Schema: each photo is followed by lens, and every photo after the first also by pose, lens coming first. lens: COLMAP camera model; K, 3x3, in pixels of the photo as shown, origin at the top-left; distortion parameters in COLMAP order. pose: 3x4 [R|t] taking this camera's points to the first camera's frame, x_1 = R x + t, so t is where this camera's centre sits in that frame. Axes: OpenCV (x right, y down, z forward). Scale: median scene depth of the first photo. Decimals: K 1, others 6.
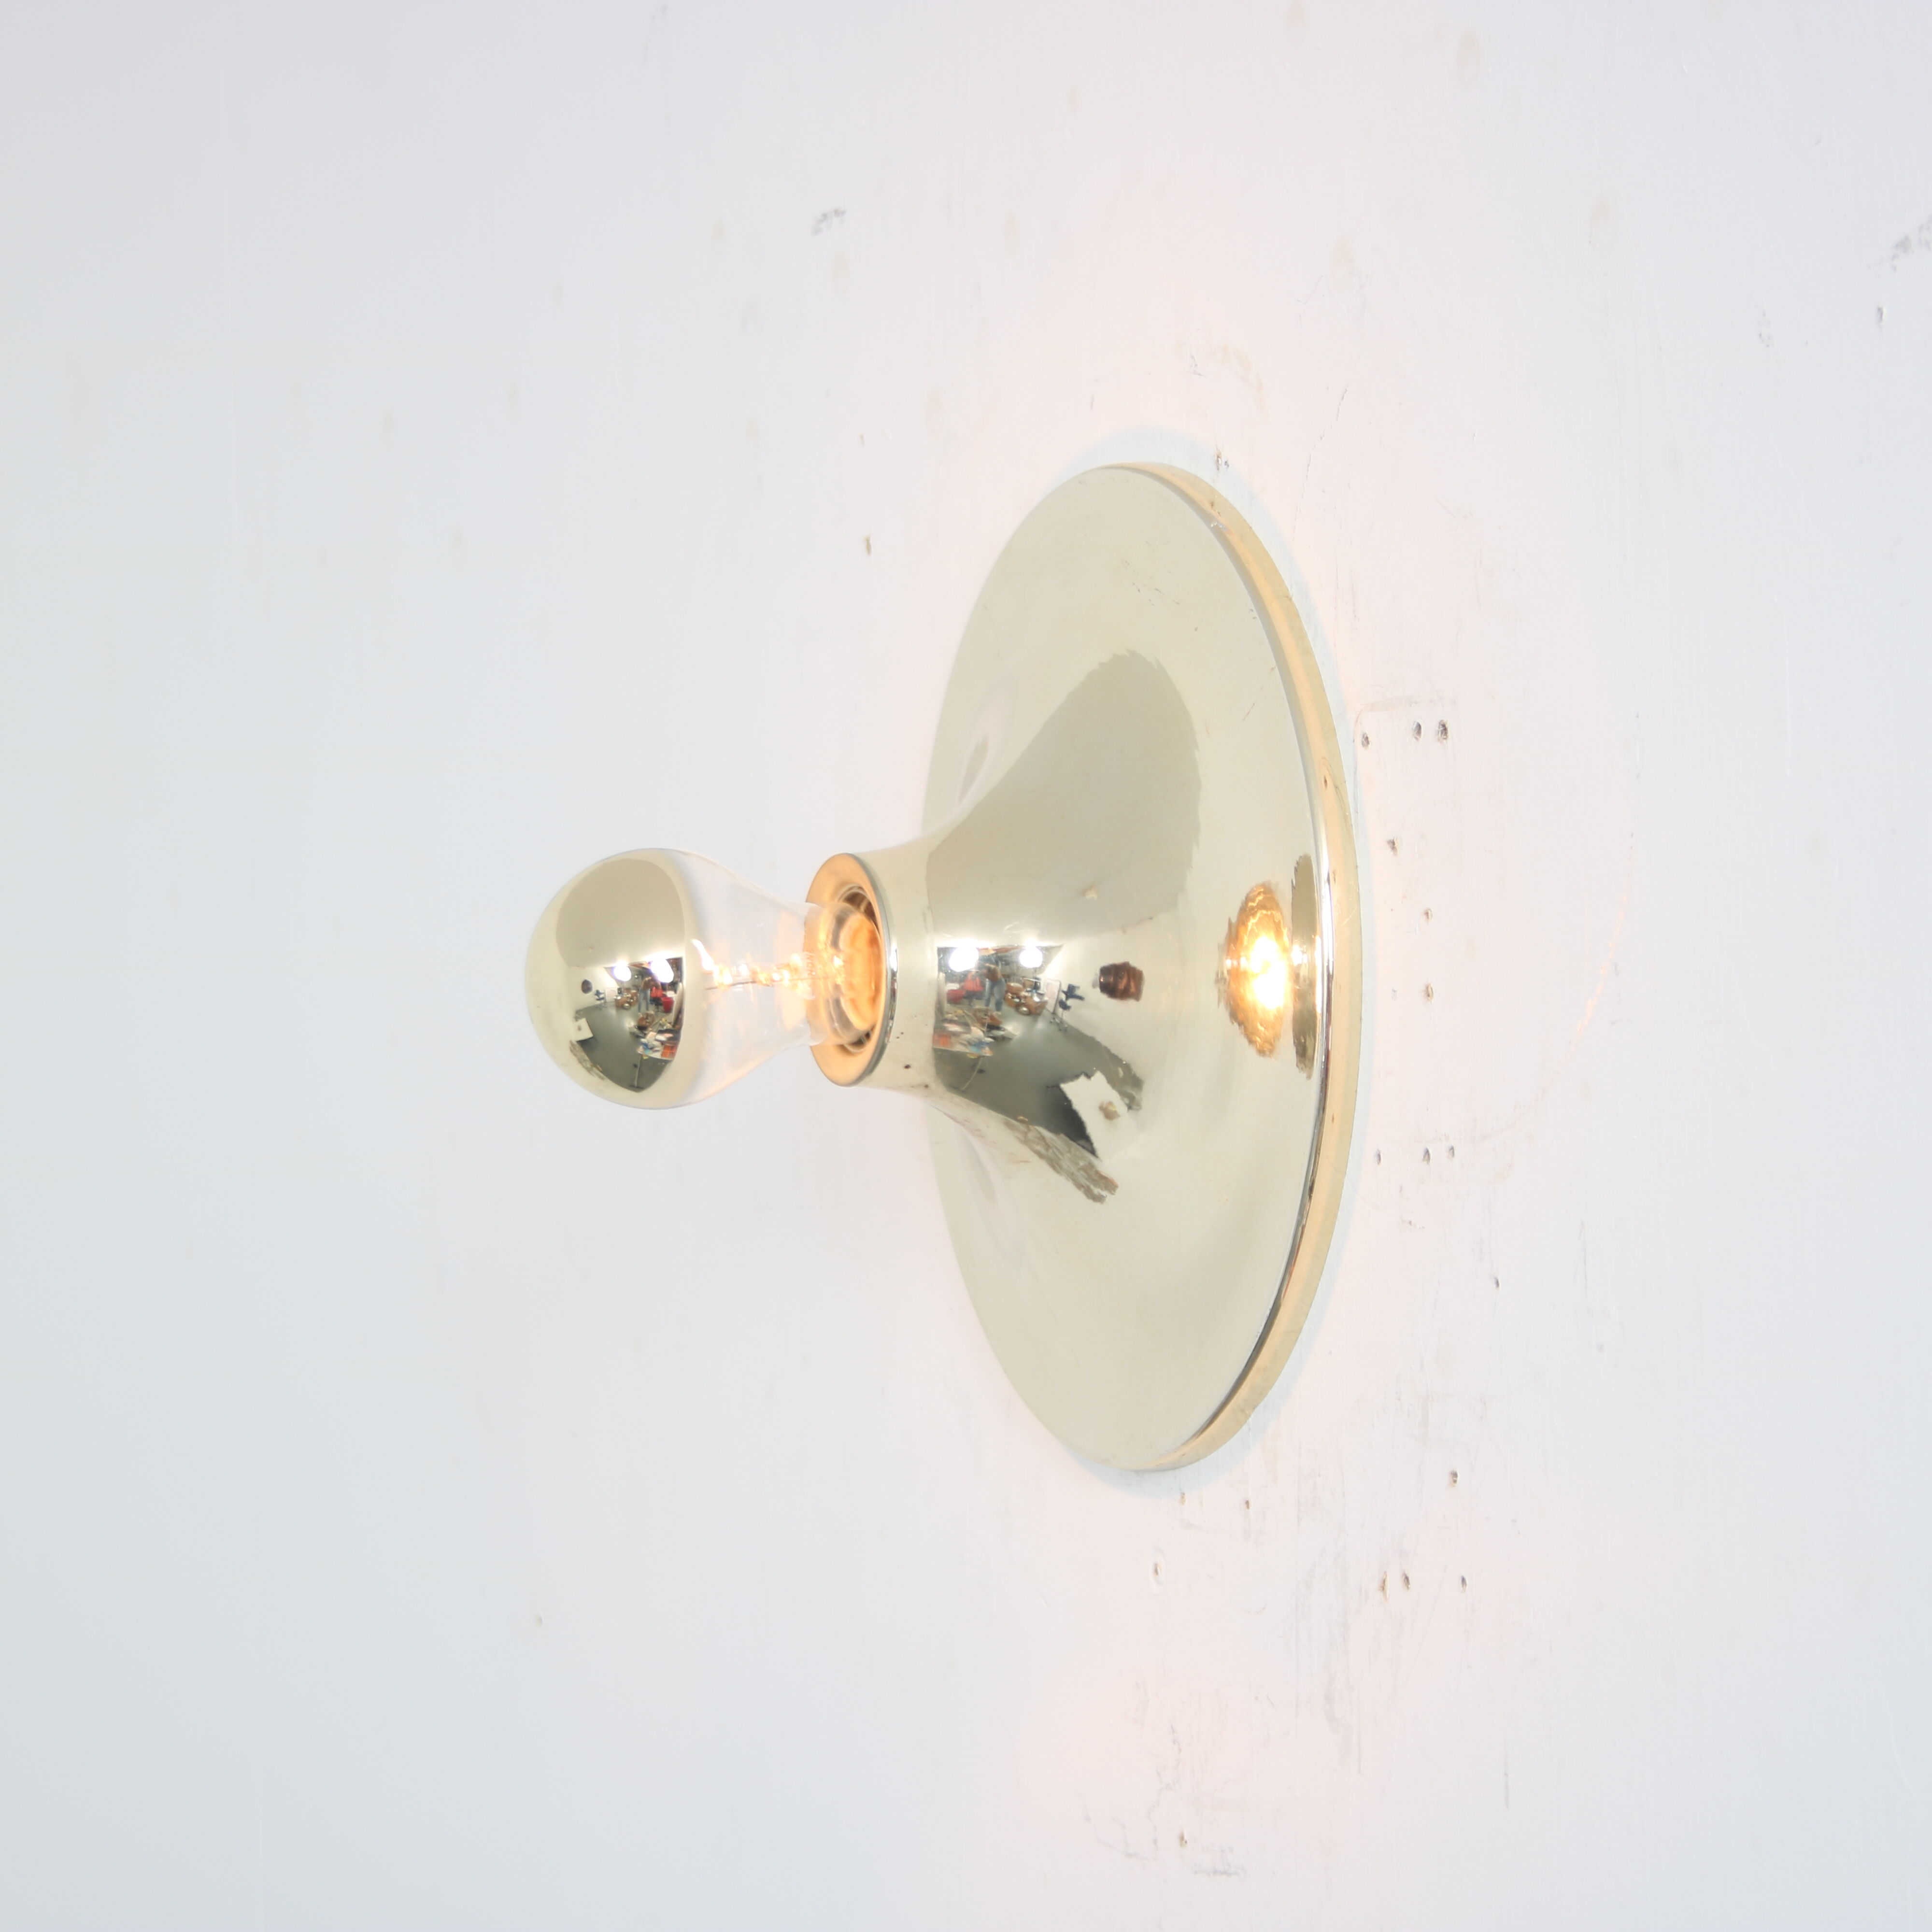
lens RADIAL K [[6873.4, 0, 965.8], [0, 6873.4, 971.1], [0, 0, 1]] dist [0.067596, 0.000000]
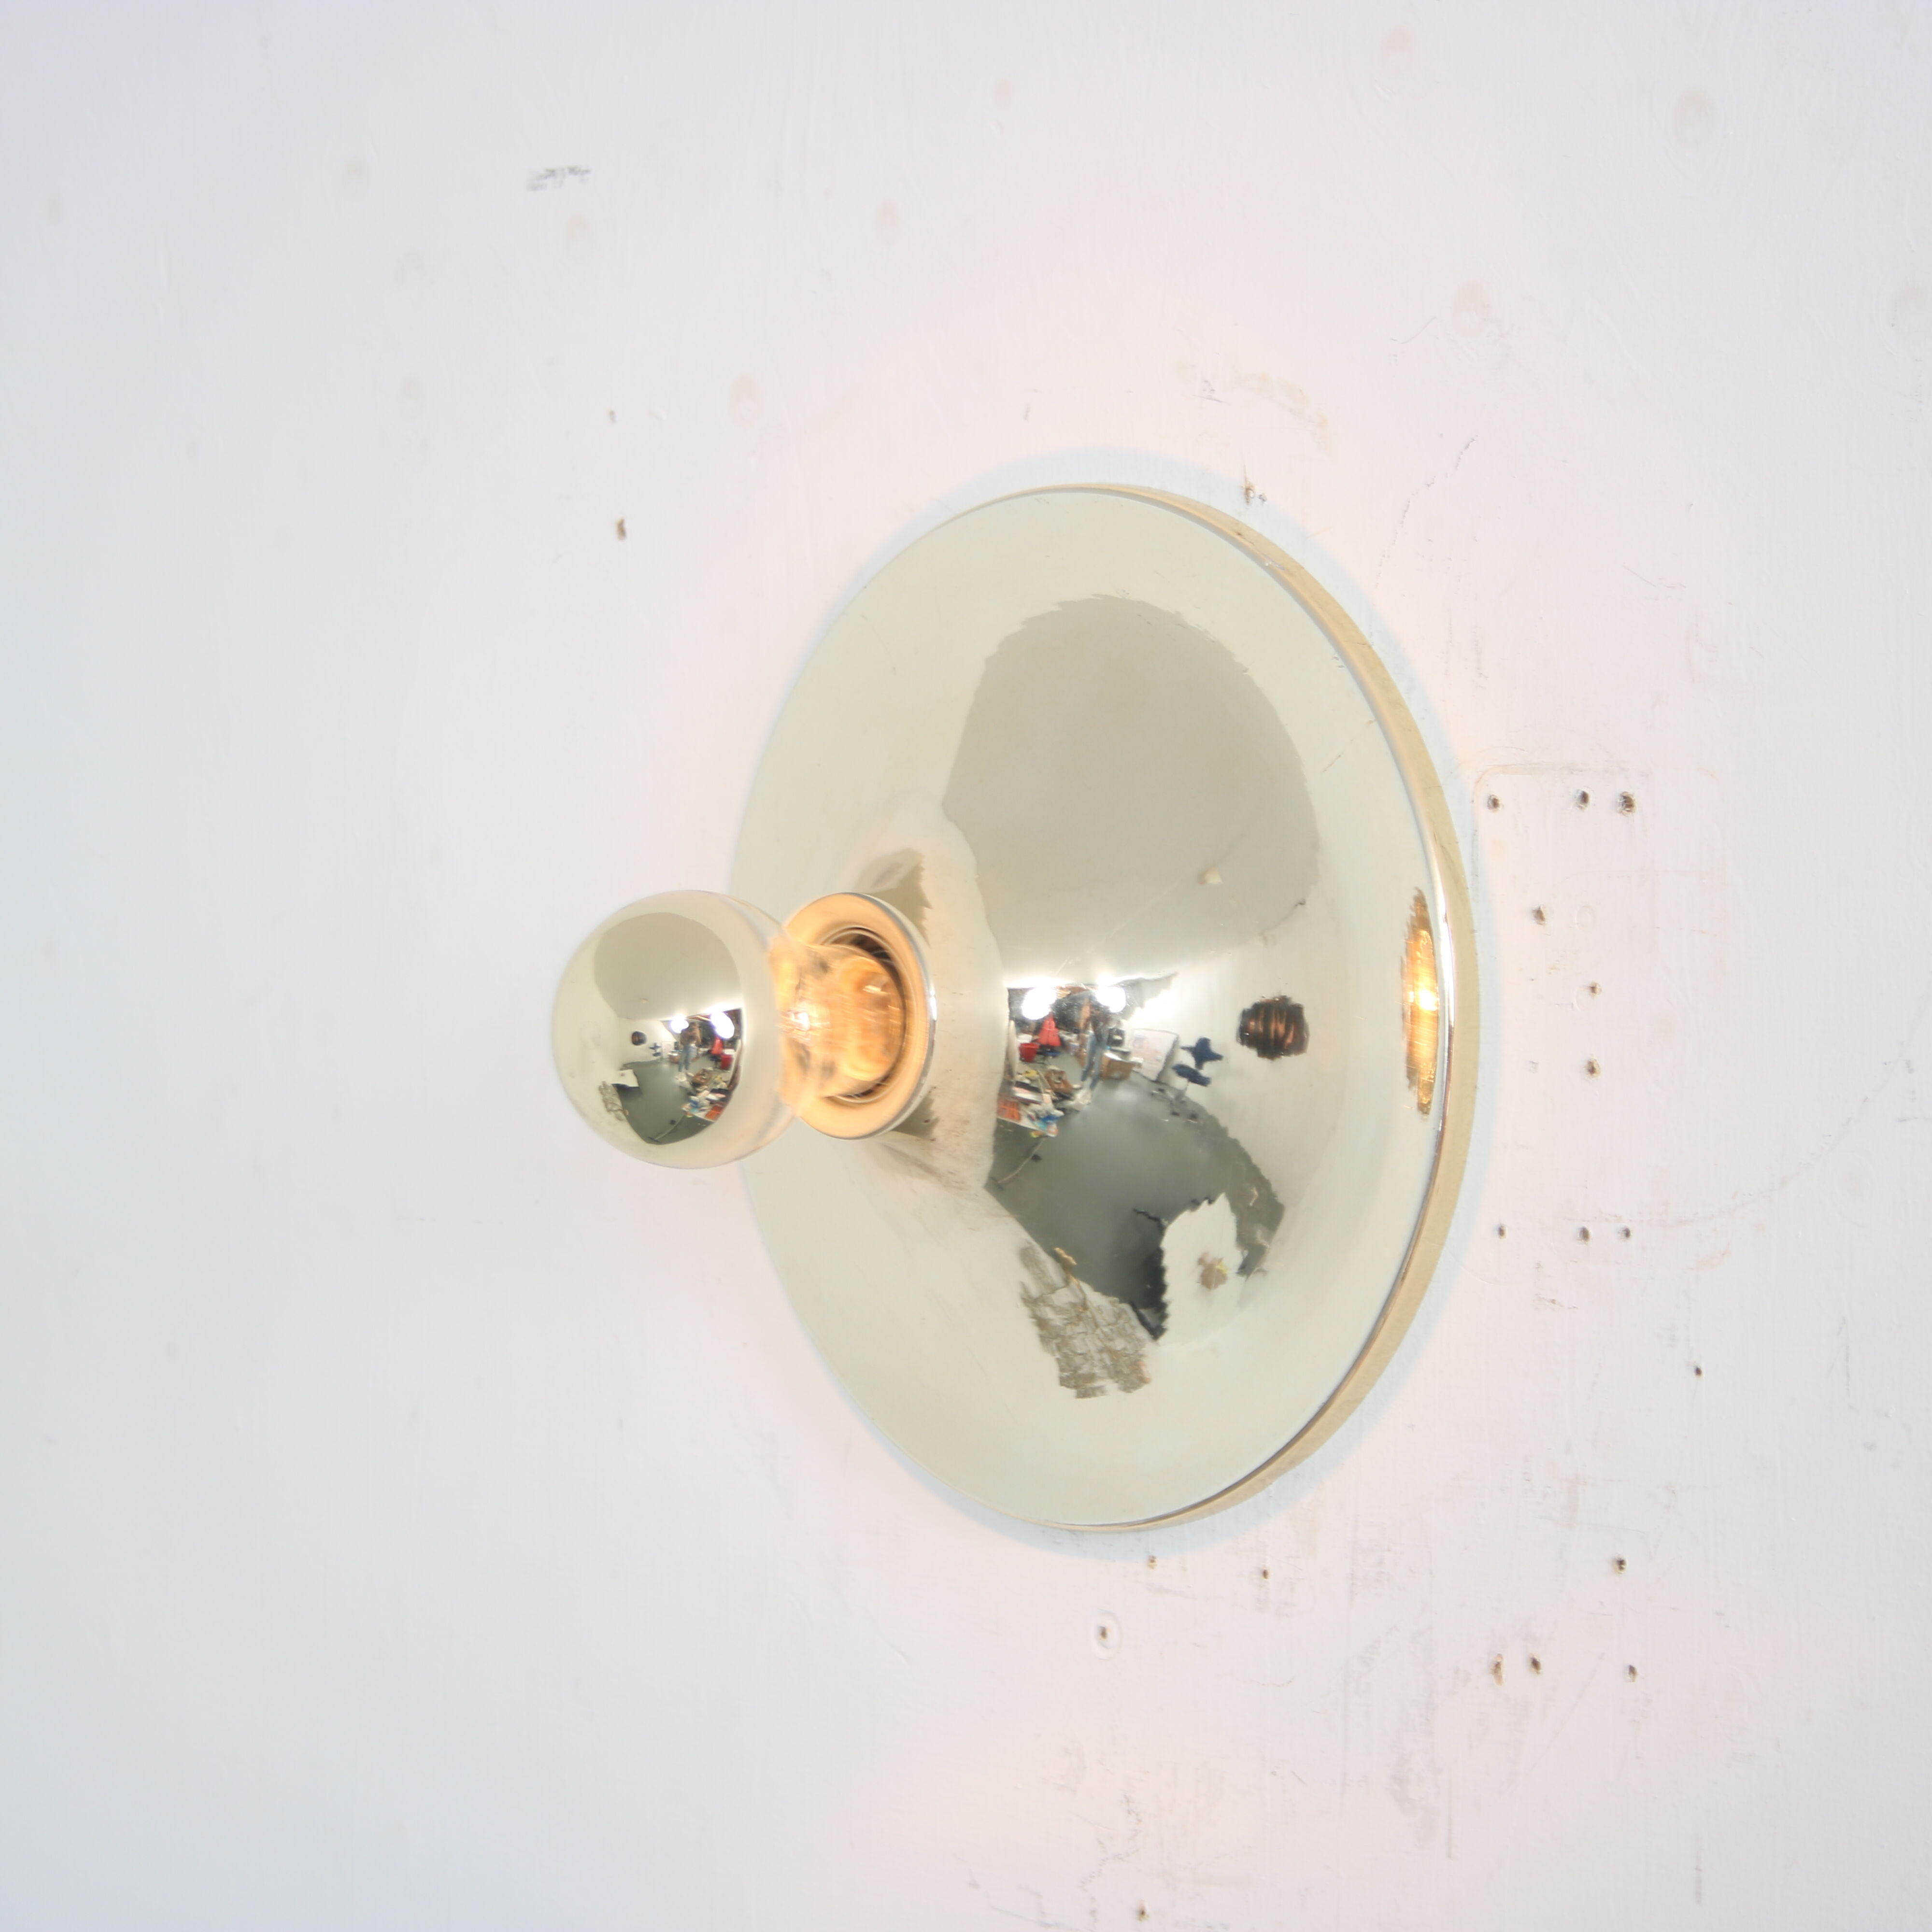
lens RADIAL K [[6873.4, 0, 961.4], [0, 6873.4, 953.2], [0, 0, 1]] dist [0.067596, 0.000000]
pose [[0.937433, 0.008236, 0.348068, -0.343702], [-0.022206, 0.999099, 0.036166, -0.044873], [-0.347457, -0.041632, 0.936771, 0.111743]]
